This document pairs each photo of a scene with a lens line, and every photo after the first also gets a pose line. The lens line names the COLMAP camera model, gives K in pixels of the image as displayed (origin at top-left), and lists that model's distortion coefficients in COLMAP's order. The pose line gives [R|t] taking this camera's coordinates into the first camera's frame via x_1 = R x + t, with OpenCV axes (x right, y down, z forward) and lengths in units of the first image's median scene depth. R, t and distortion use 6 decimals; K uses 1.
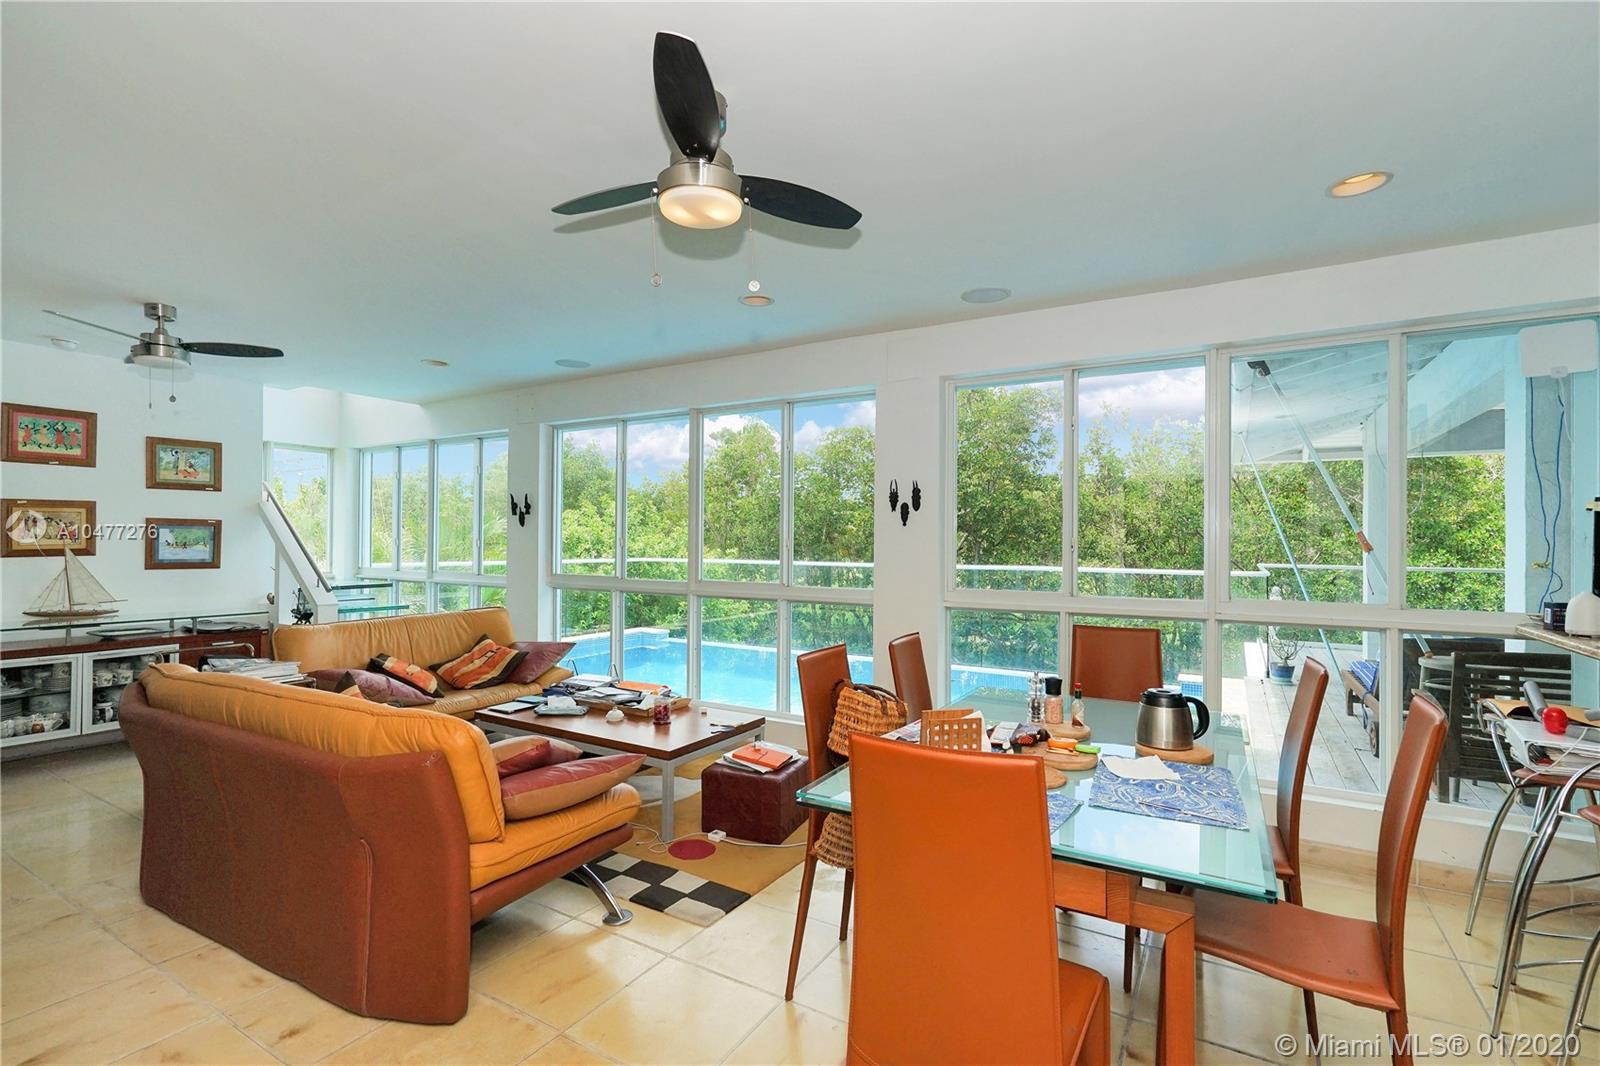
lens RADIAL K [[734.4, 0, 800.0], [0, 734.4, 533.0], [0, 0, 1]] dist [0.001634, -0.000175]
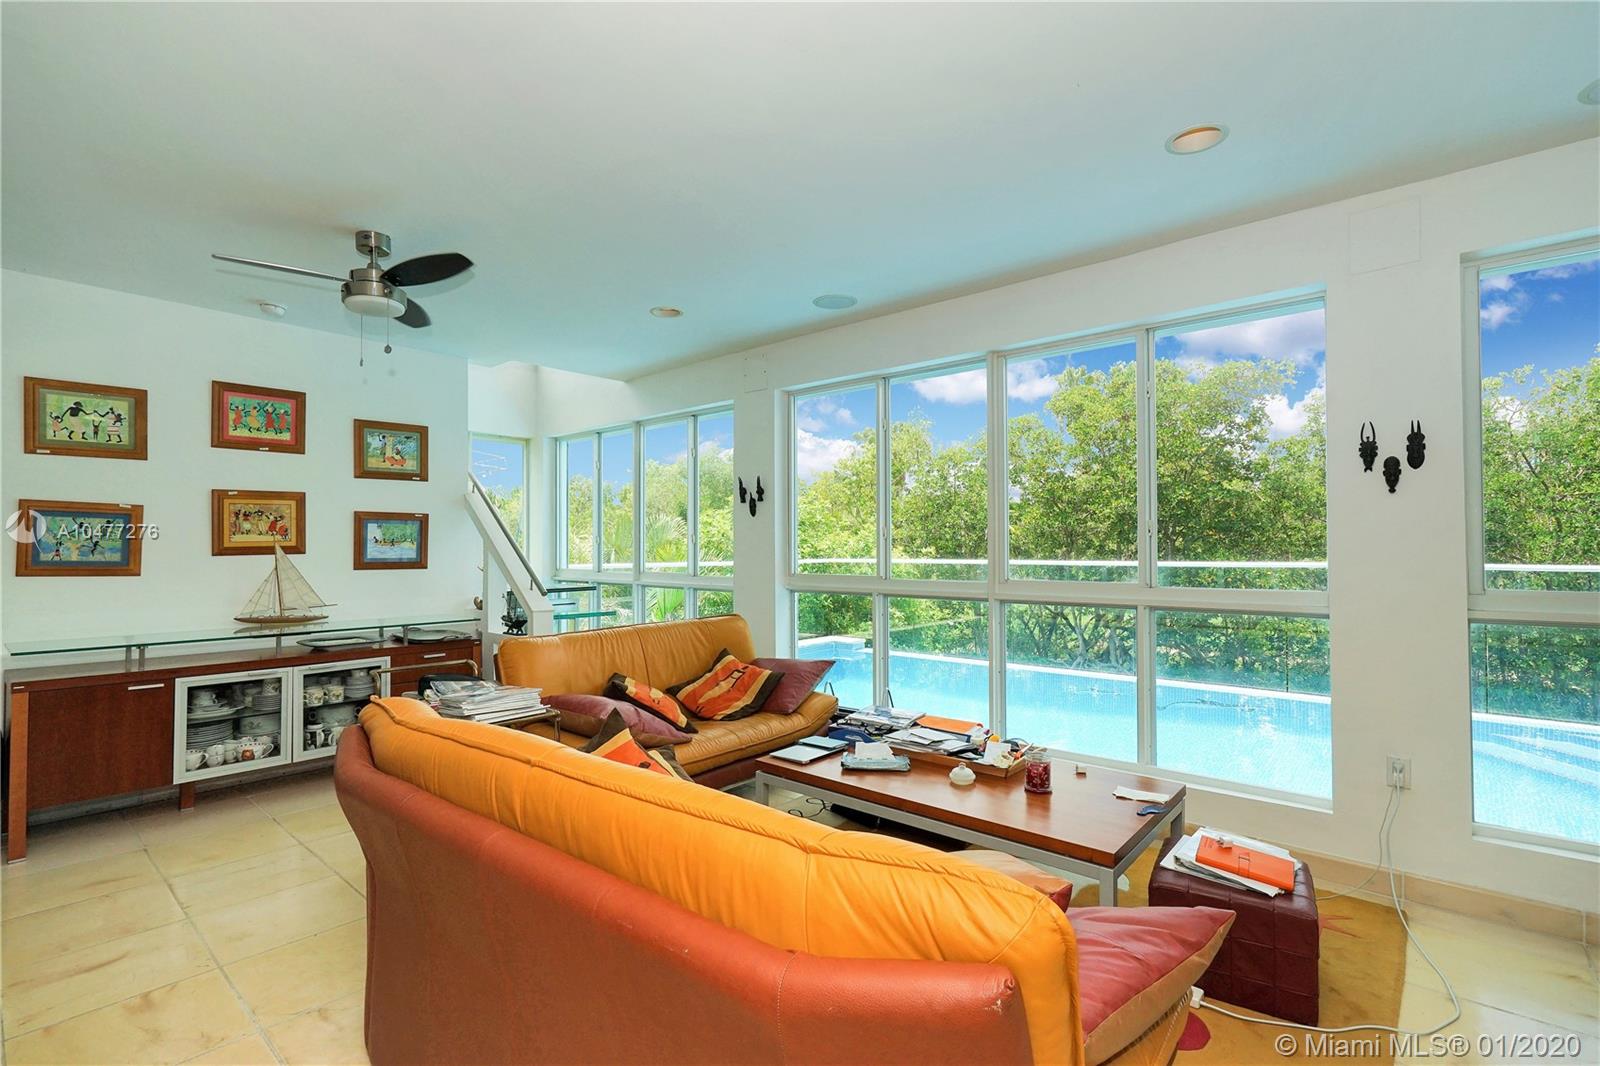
lens RADIAL K [[744.6, 0, 800.4], [0, 744.6, 530.0], [0, 0, 1]] dist [-0.004900, 0.000192]
pose [[0.984204, -0.015009, -0.176401, -0.217258], [0.013361, 0.999855, -0.010524, 0.019477], [0.176533, 0.008001, 0.984262, 0.229148]]
